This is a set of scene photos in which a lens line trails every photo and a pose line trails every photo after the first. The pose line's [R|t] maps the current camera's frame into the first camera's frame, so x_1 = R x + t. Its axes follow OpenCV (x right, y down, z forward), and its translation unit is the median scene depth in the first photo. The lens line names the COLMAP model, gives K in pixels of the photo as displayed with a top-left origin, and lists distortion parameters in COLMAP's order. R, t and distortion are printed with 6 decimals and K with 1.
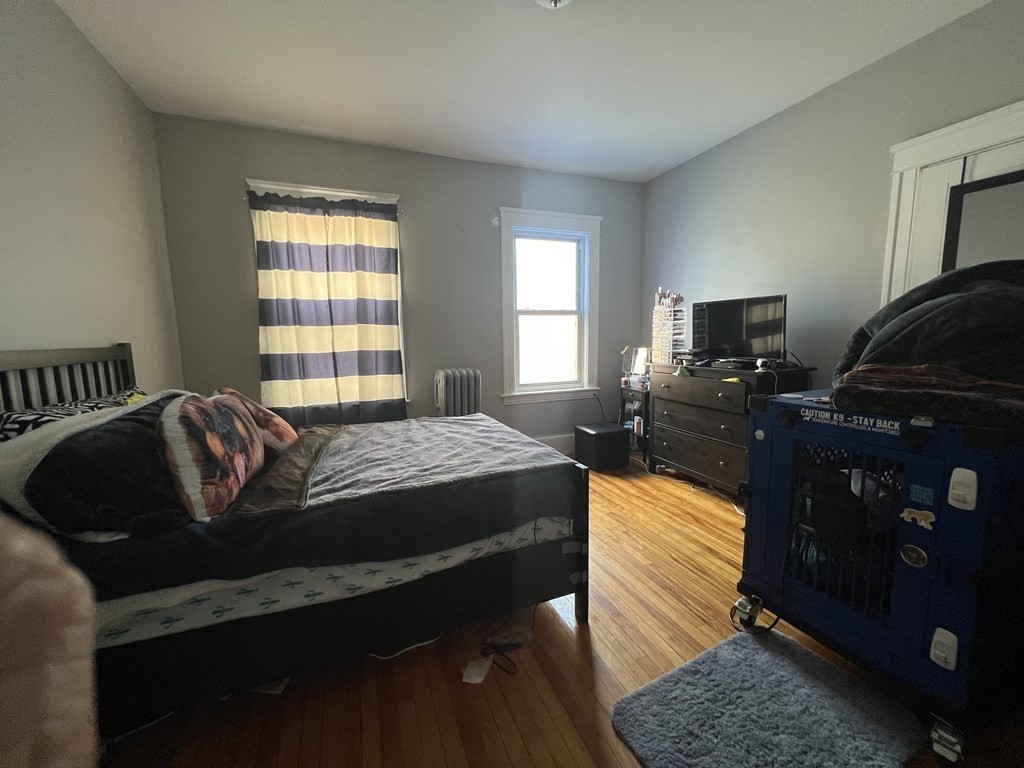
lens RADIAL K [[410.6, 0, 510.9], [0, 410.6, 385.7], [0, 0, 1]] dist [-0.001937, 0.000282]
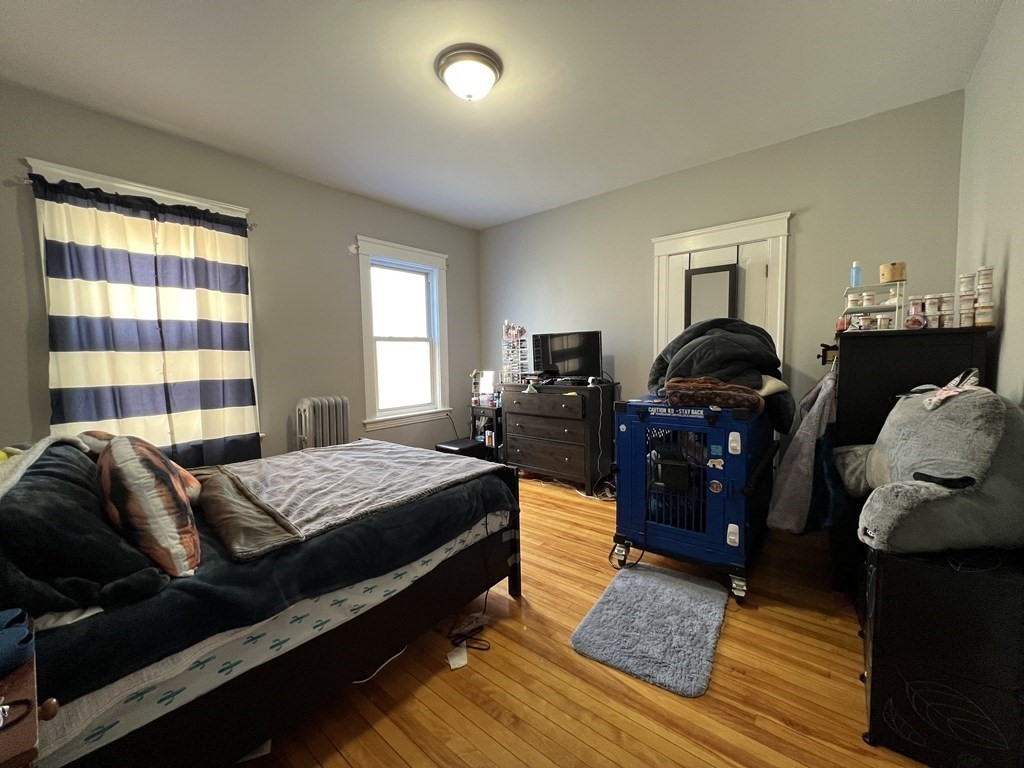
lens RADIAL K [[410.6, 0, 510.9], [0, 410.6, 385.7], [0, 0, 1]] dist [-0.001937, 0.000282]
pose [[0.876573, -0.035816, 0.479934, -0.325652], [0.064041, 0.997039, -0.042561, 0.004217], [-0.476989, 0.068043, 0.876272, -0.076473]]
